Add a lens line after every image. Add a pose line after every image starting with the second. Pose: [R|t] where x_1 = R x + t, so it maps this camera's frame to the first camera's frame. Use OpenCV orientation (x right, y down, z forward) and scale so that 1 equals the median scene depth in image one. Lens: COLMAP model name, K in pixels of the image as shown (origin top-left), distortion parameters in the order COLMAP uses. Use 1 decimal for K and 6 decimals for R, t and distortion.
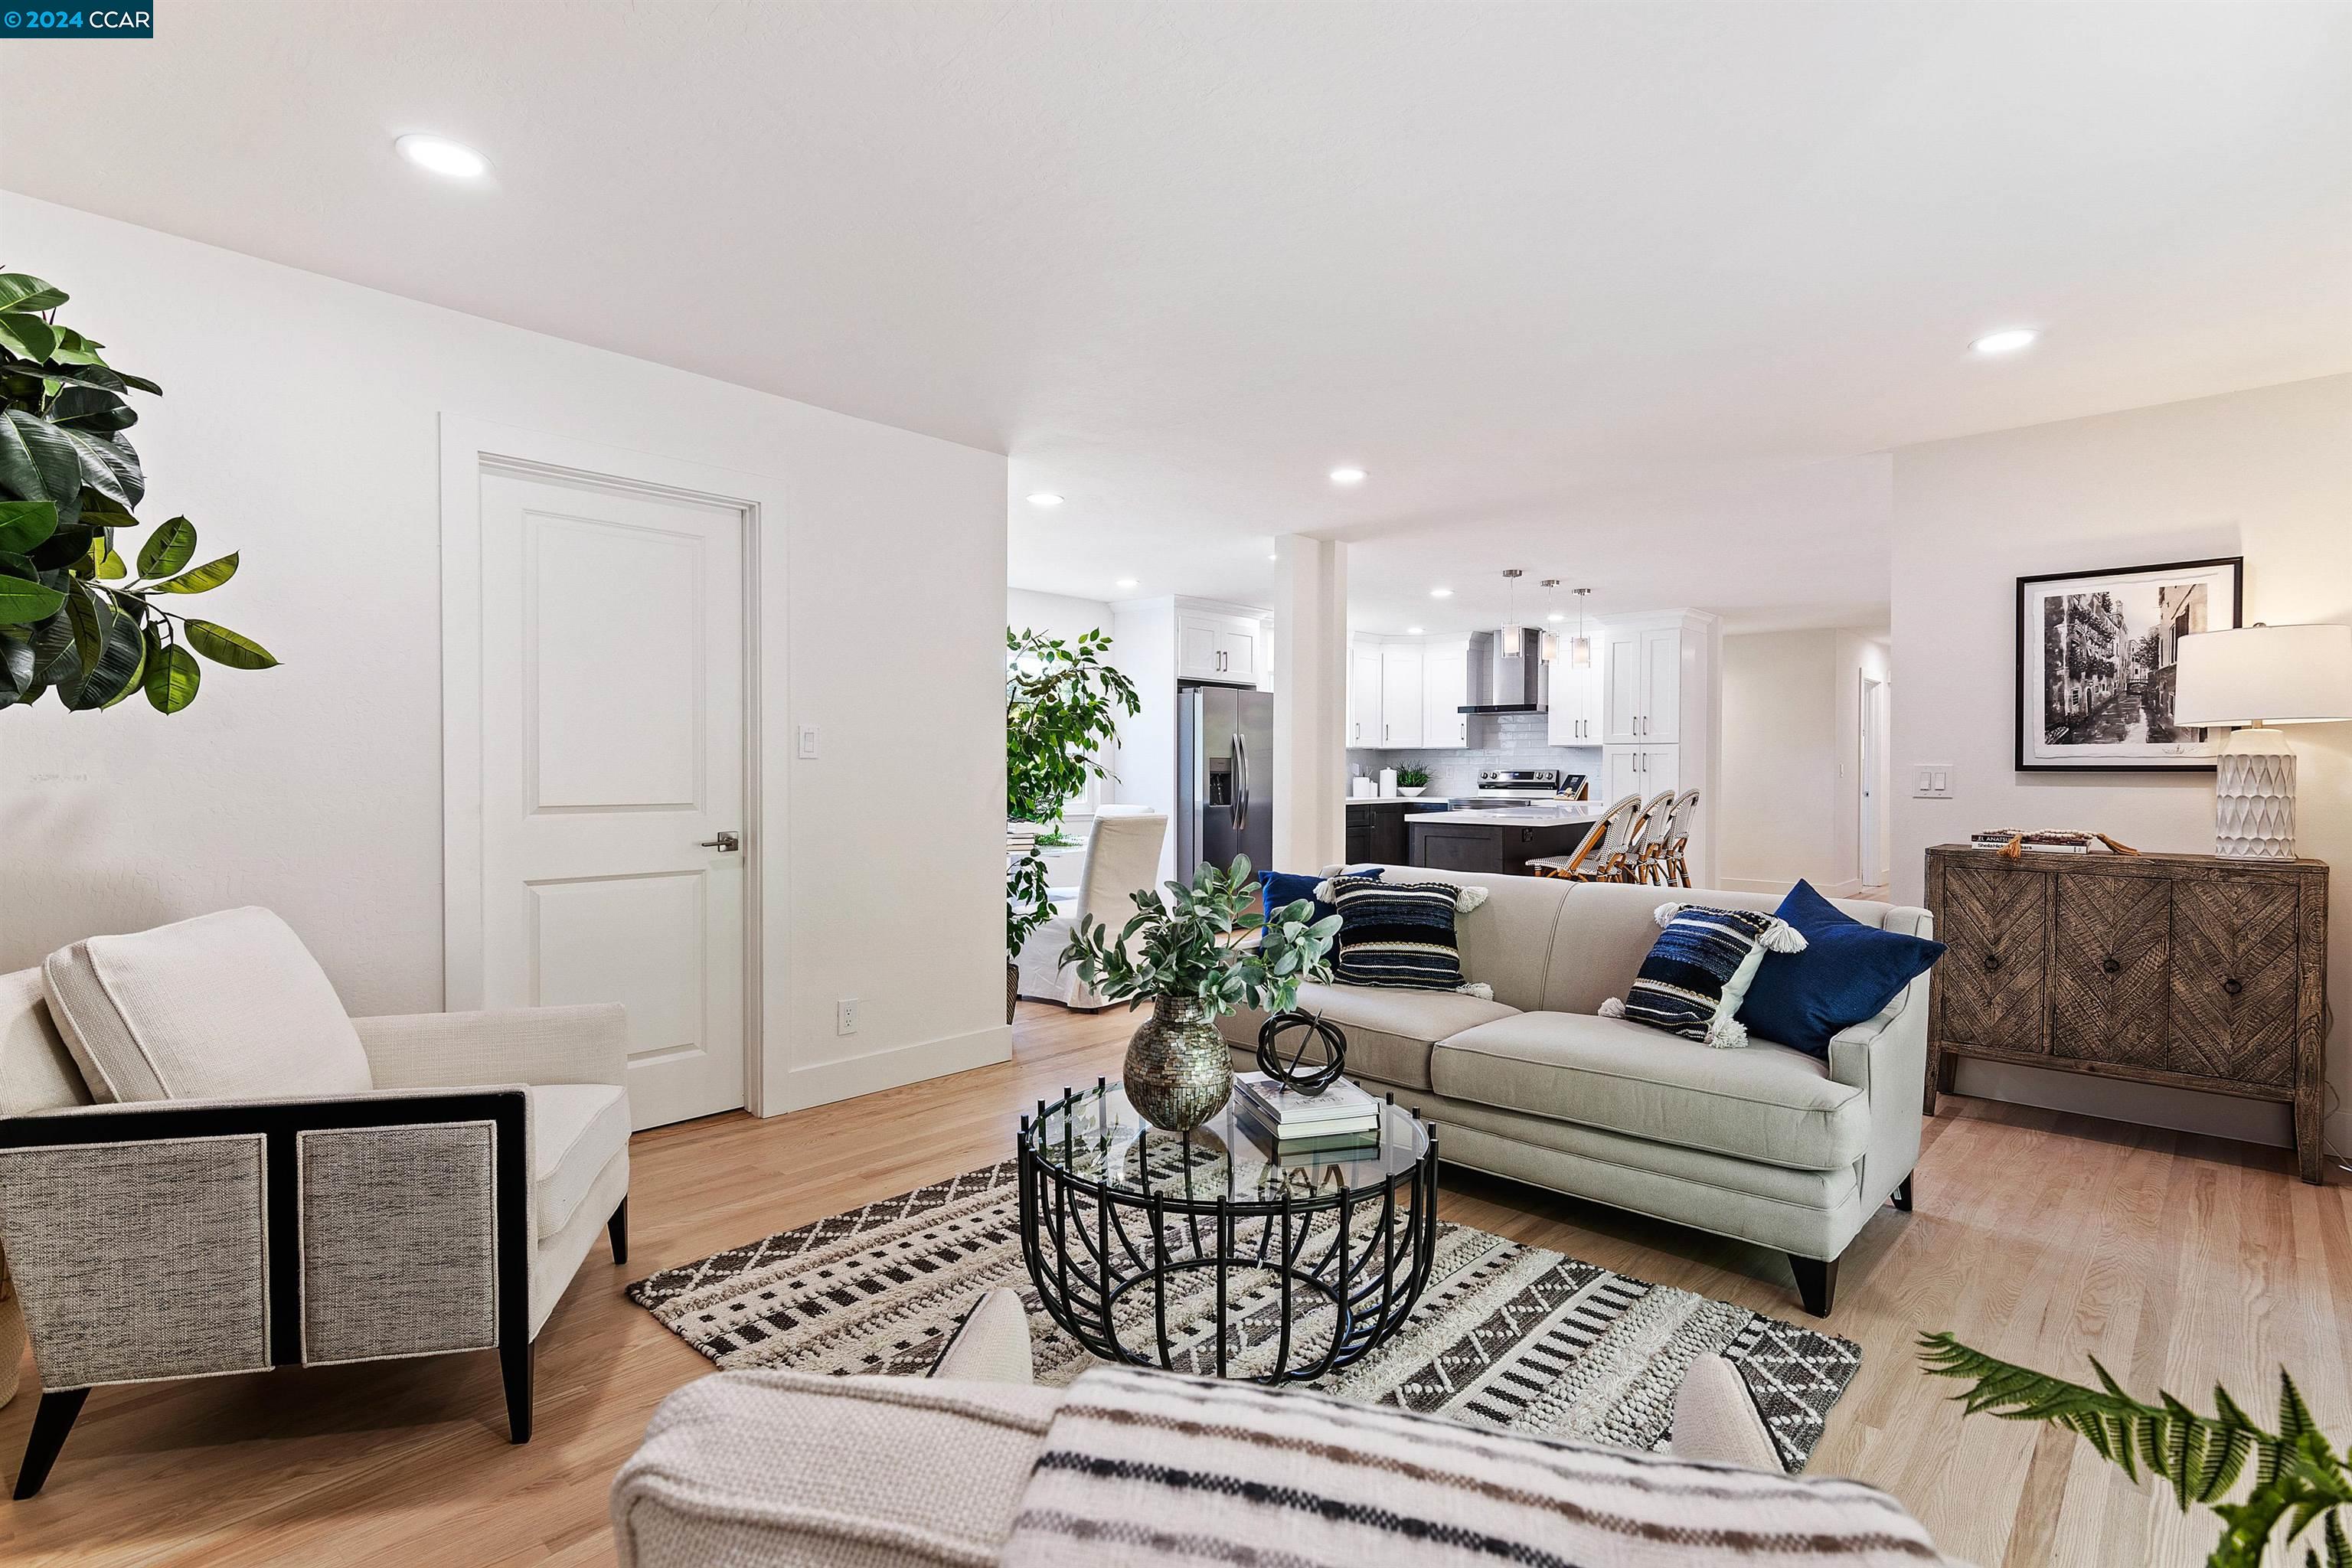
lens RADIAL K [[1137.7, 0, 1188.0], [0, 1137.7, 774.5], [0, 0, 1]] dist [-0.007019, 0.002496]
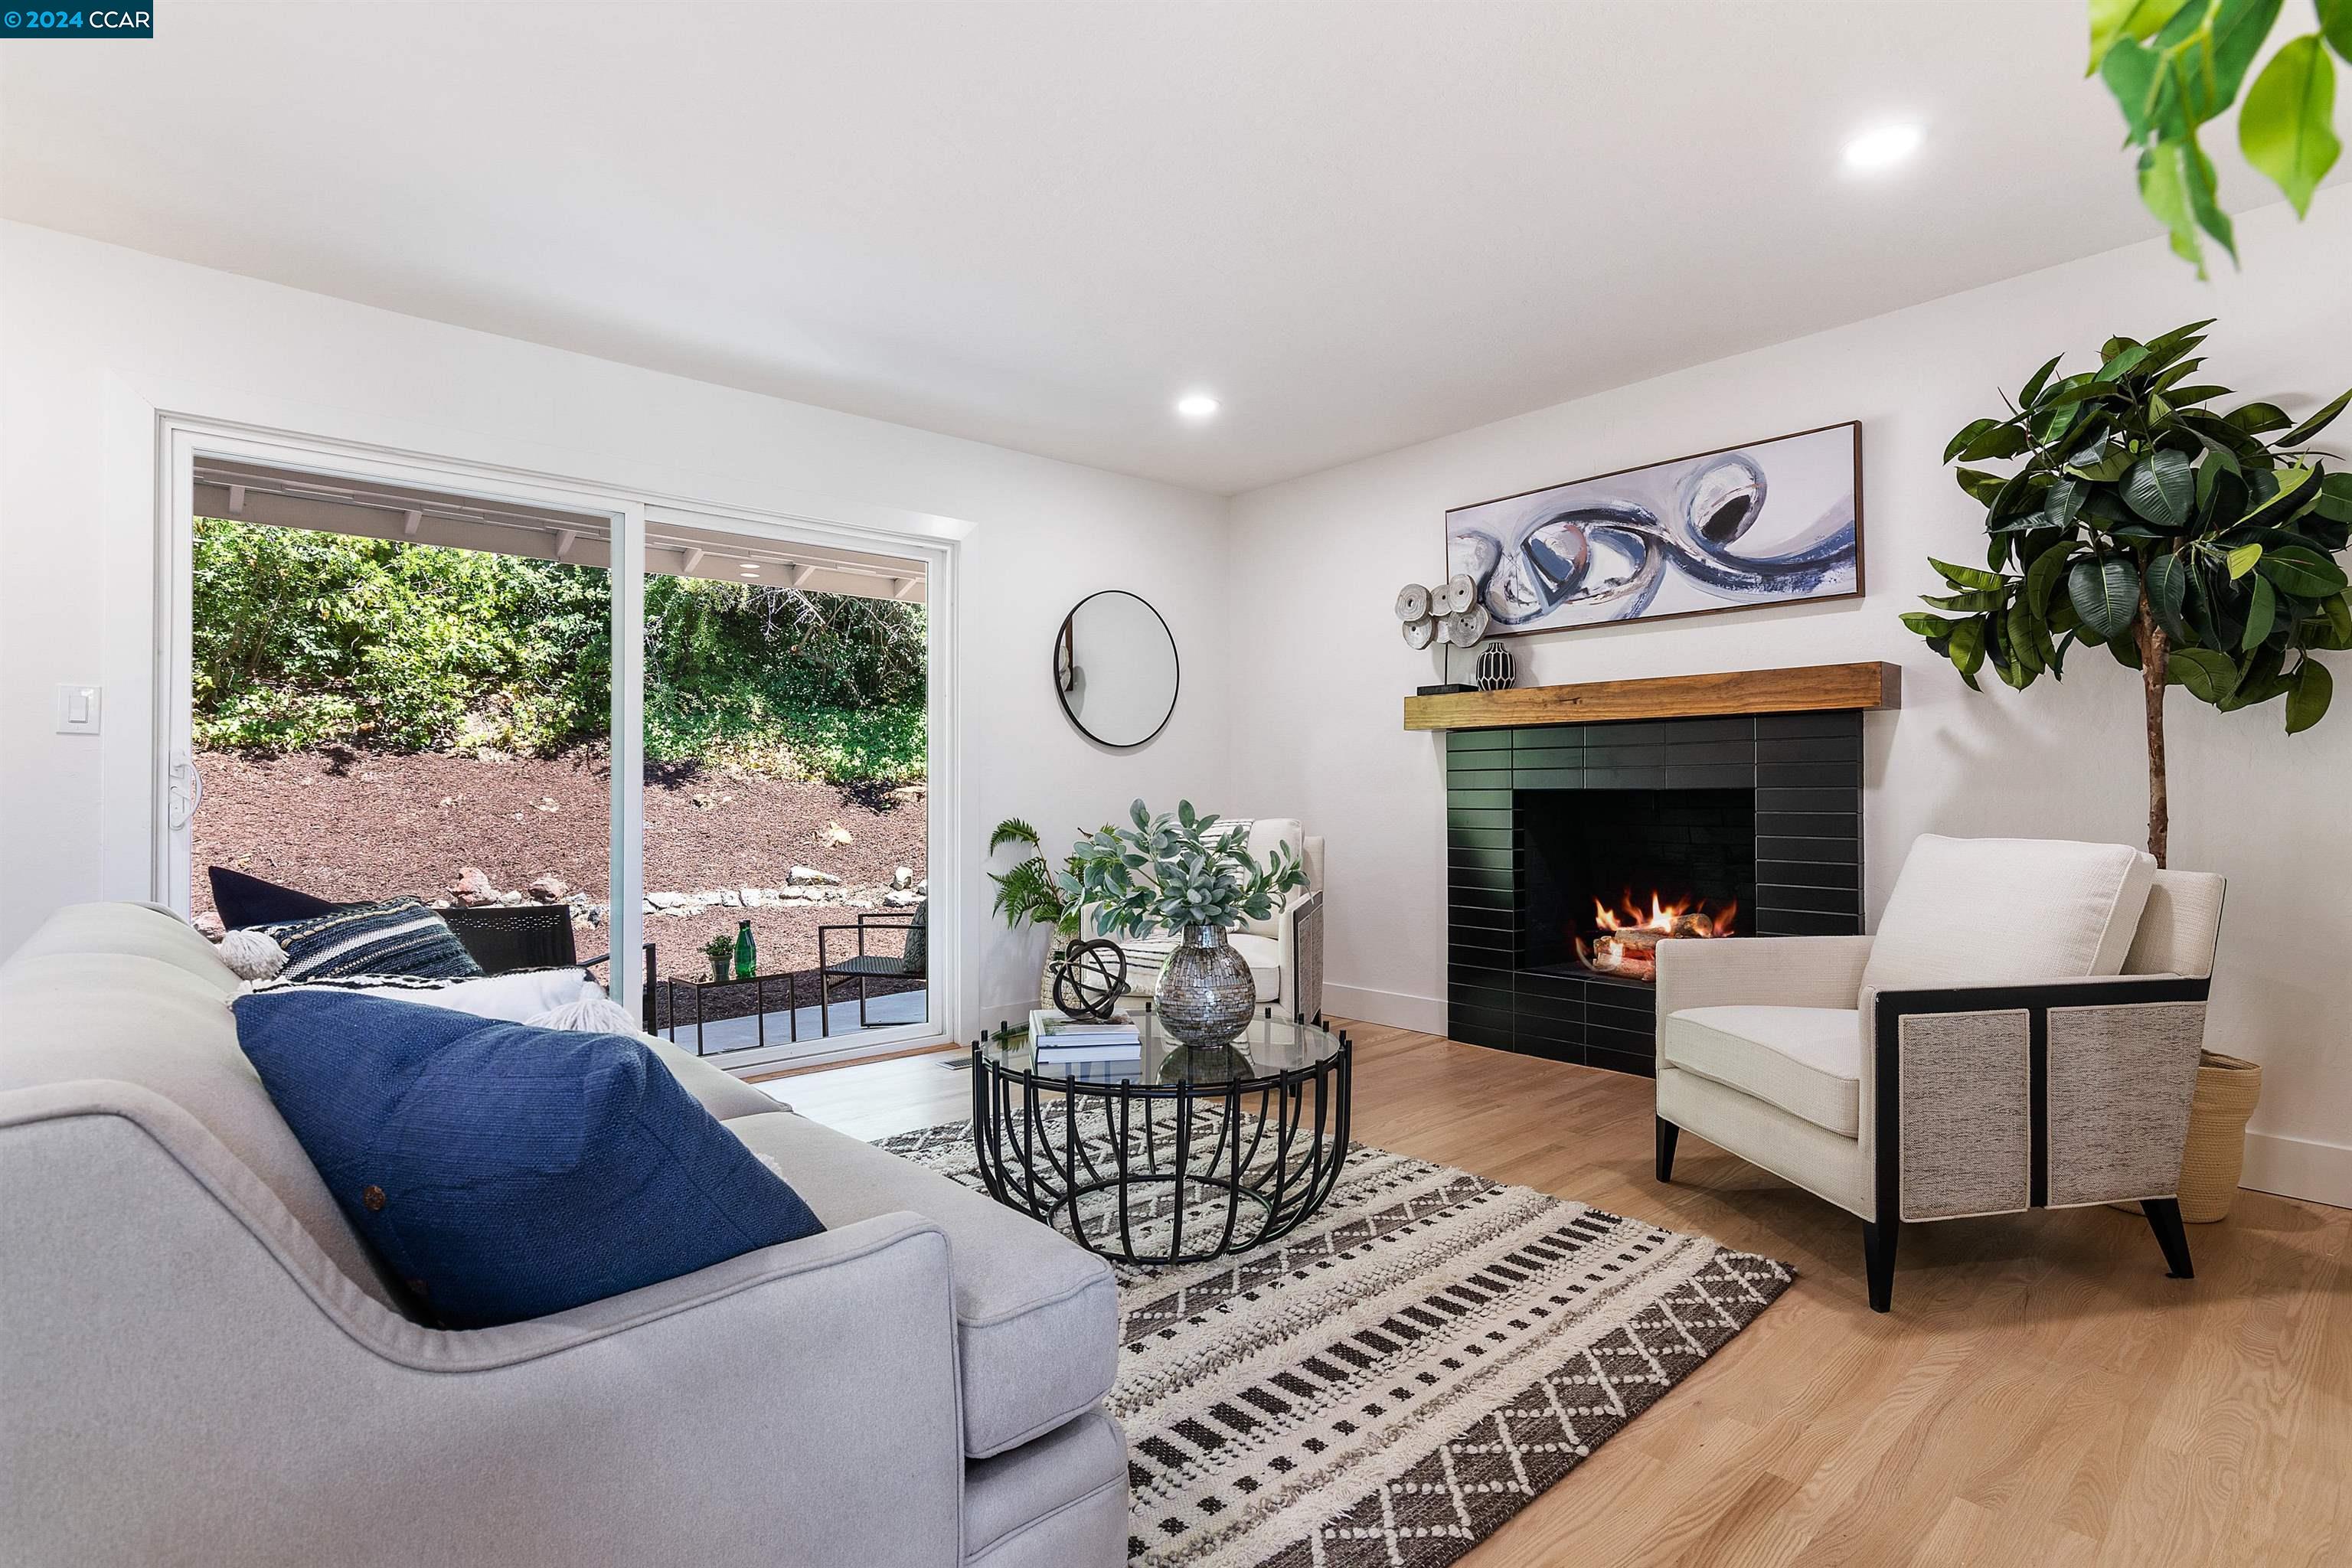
lens RADIAL K [[1137.7, 0, 1191.0], [0, 1137.7, 785.4], [0, 0, 1]] dist [-0.007019, 0.002496]
pose [[-0.995502, 0.003737, 0.094667, -0.062124], [0.004044, 0.999987, 0.003059, 0.037250], [-0.094654, 0.003428, -0.995504, 1.257522]]
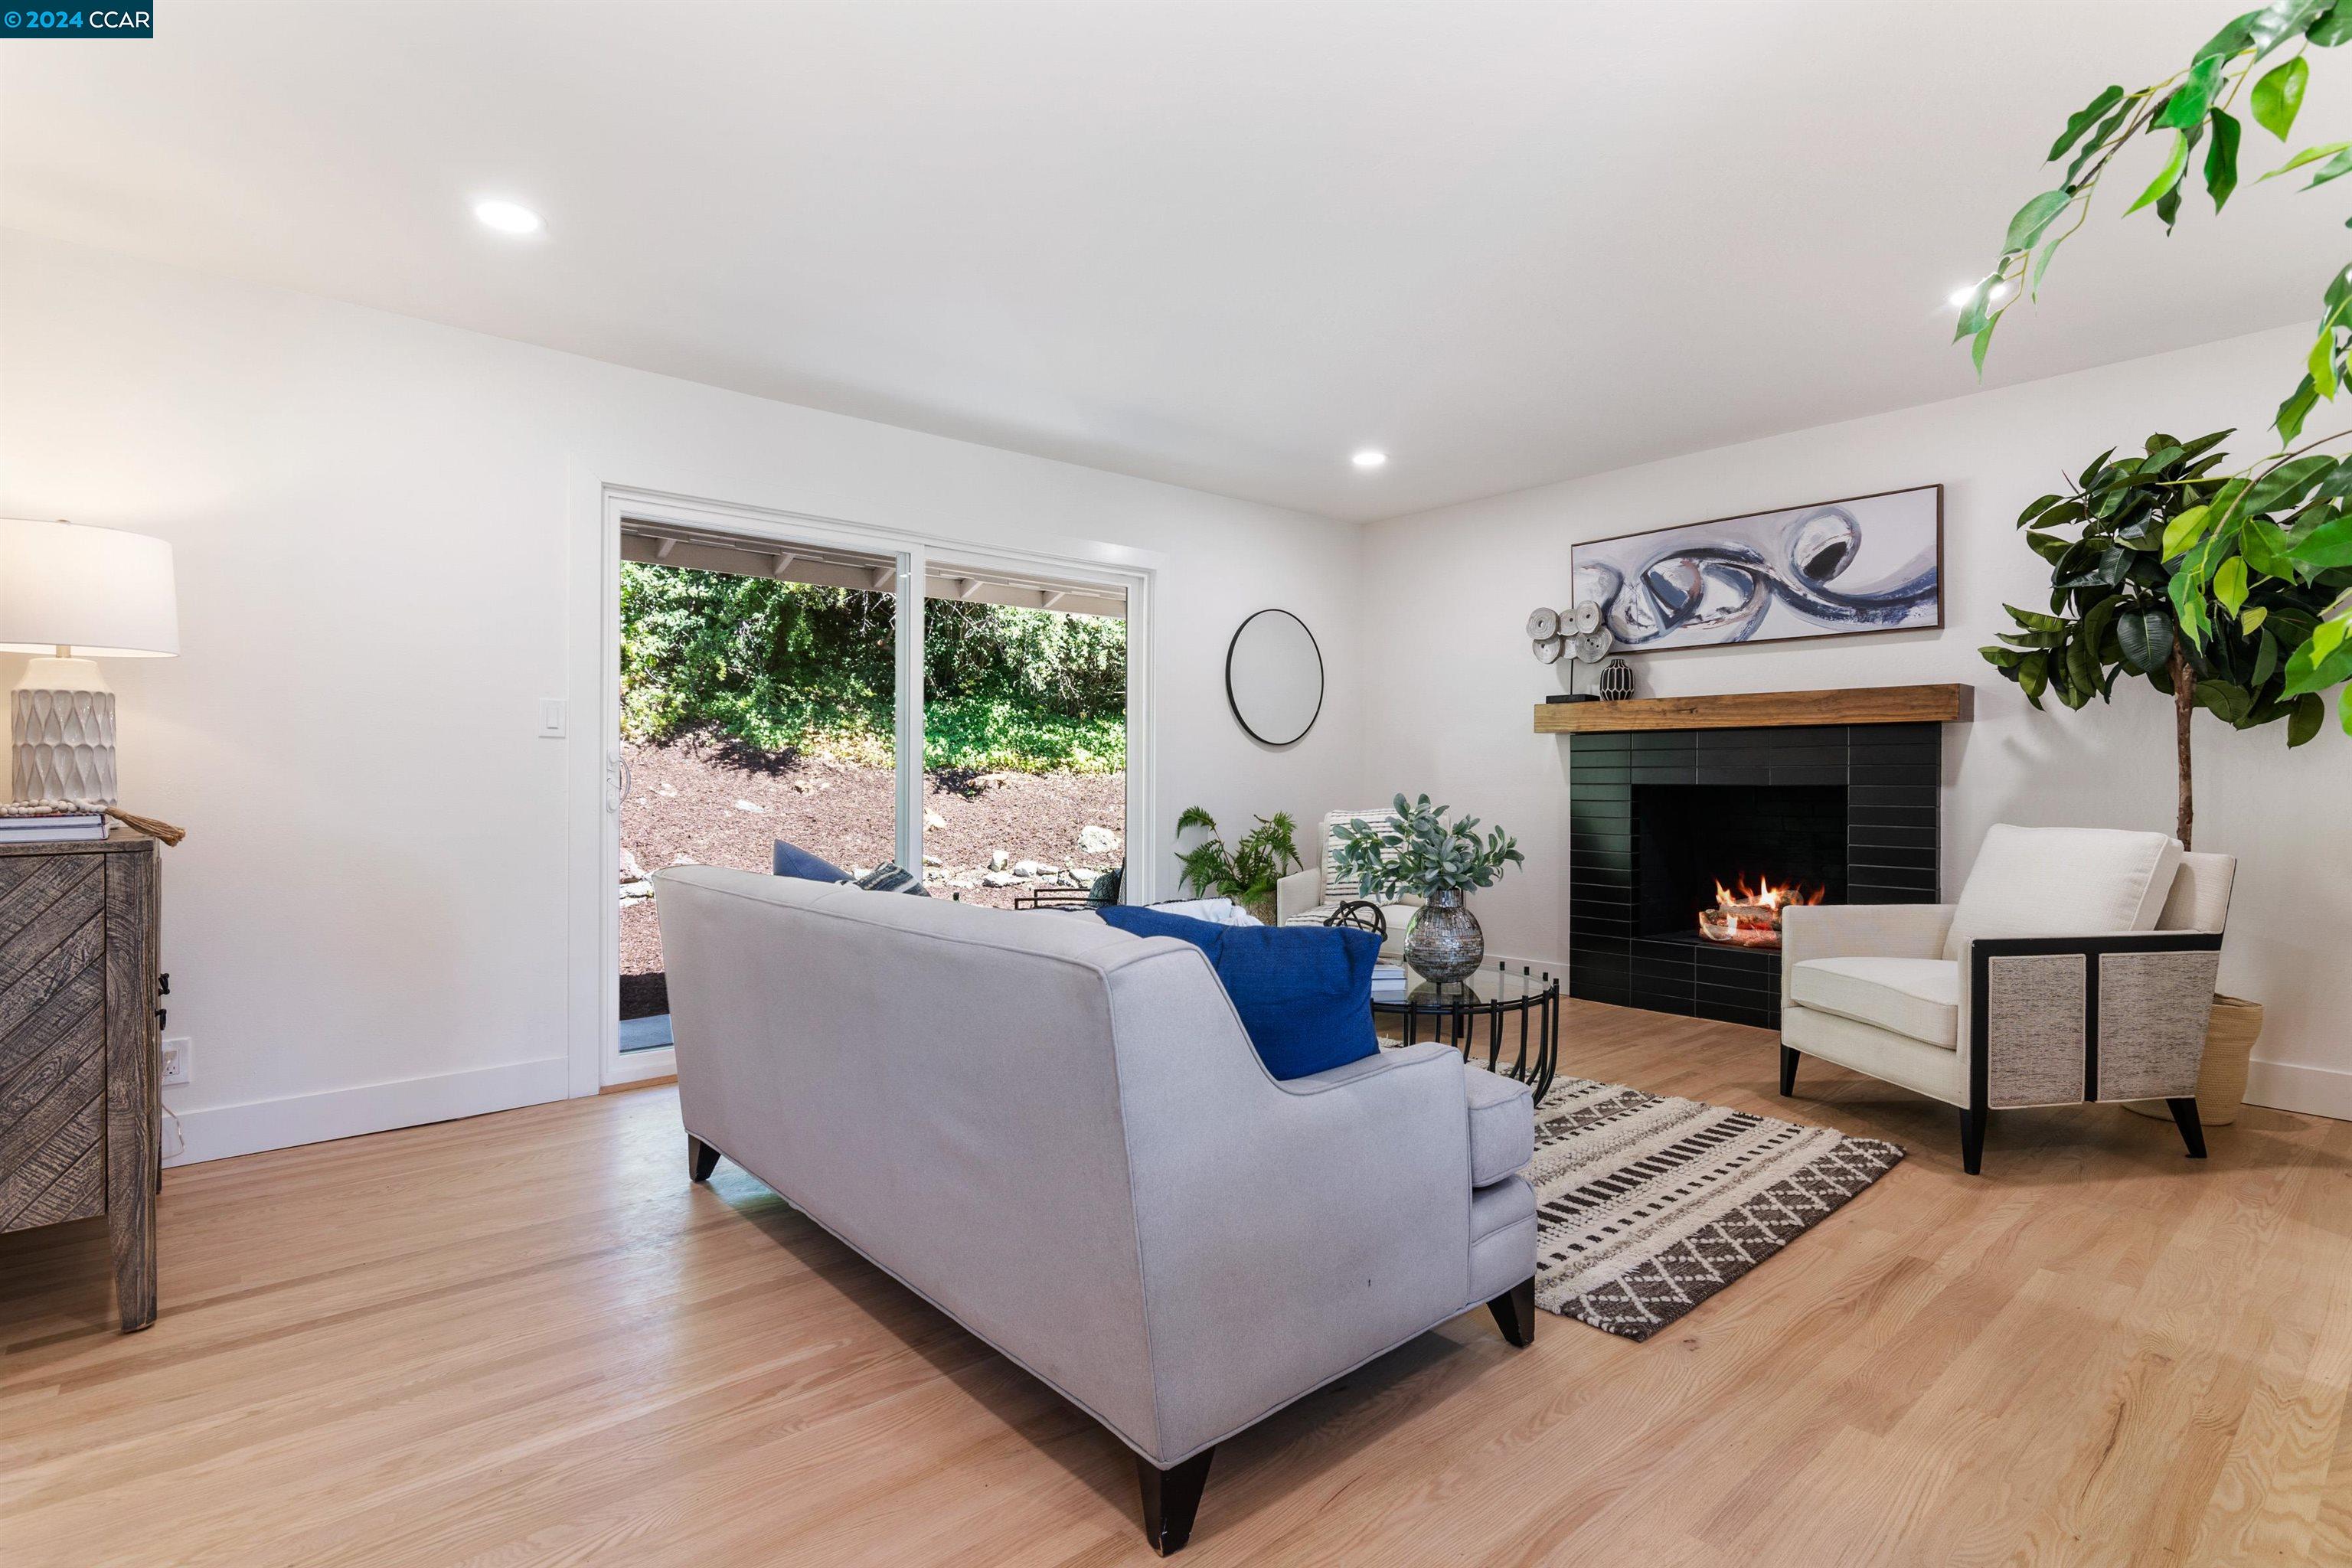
lens RADIAL K [[1137.7, 0, 1190.8], [0, 1137.7, 786.2], [0, 0, 1]] dist [-0.007019, 0.002496]
pose [[-0.993998, -0.002788, 0.109365, 0.088081], [-0.001131, 0.999884, 0.015205, 0.028800], [-0.109394, 0.014990, -0.993885, 1.473060]]
